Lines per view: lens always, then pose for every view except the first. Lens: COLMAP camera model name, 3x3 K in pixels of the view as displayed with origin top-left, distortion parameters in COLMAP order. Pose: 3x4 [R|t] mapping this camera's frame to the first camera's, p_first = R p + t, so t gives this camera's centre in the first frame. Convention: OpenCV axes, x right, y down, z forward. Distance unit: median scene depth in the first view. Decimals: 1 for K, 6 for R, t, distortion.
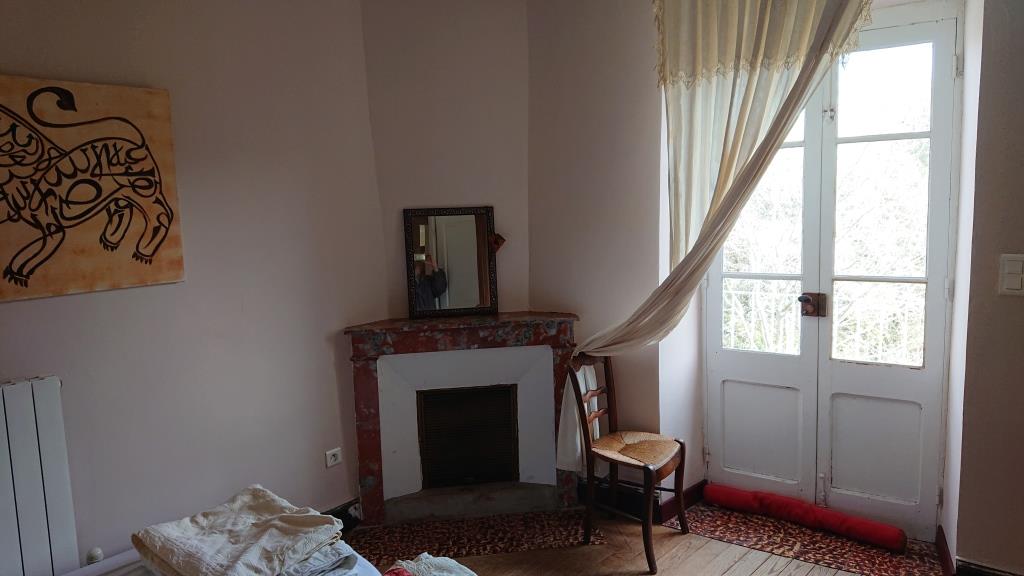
lens RADIAL K [[684.8, 0, 510.9], [0, 684.8, 285.4], [0, 0, 1]] dist [0.158918, -0.201731]
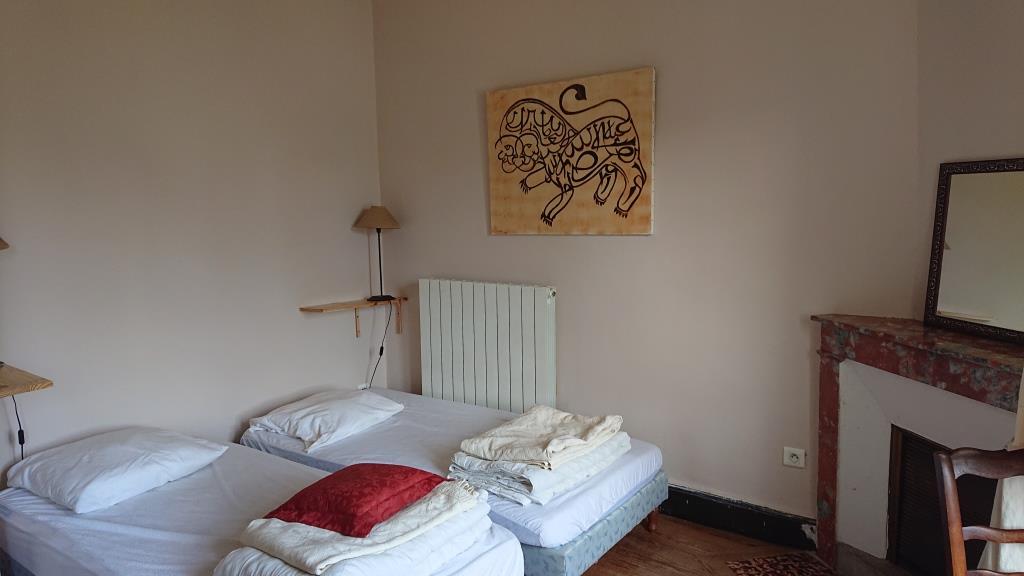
lens RADIAL K [[684.8, 0, 510.9], [0, 684.8, 285.4], [0, 0, 1]] dist [0.158918, -0.201731]
pose [[0.082765, 0.157062, -0.984115, 0.707642], [-0.093228, 0.984392, 0.149266, -0.078418], [0.992199, 0.079393, 0.096116, 0.727492]]
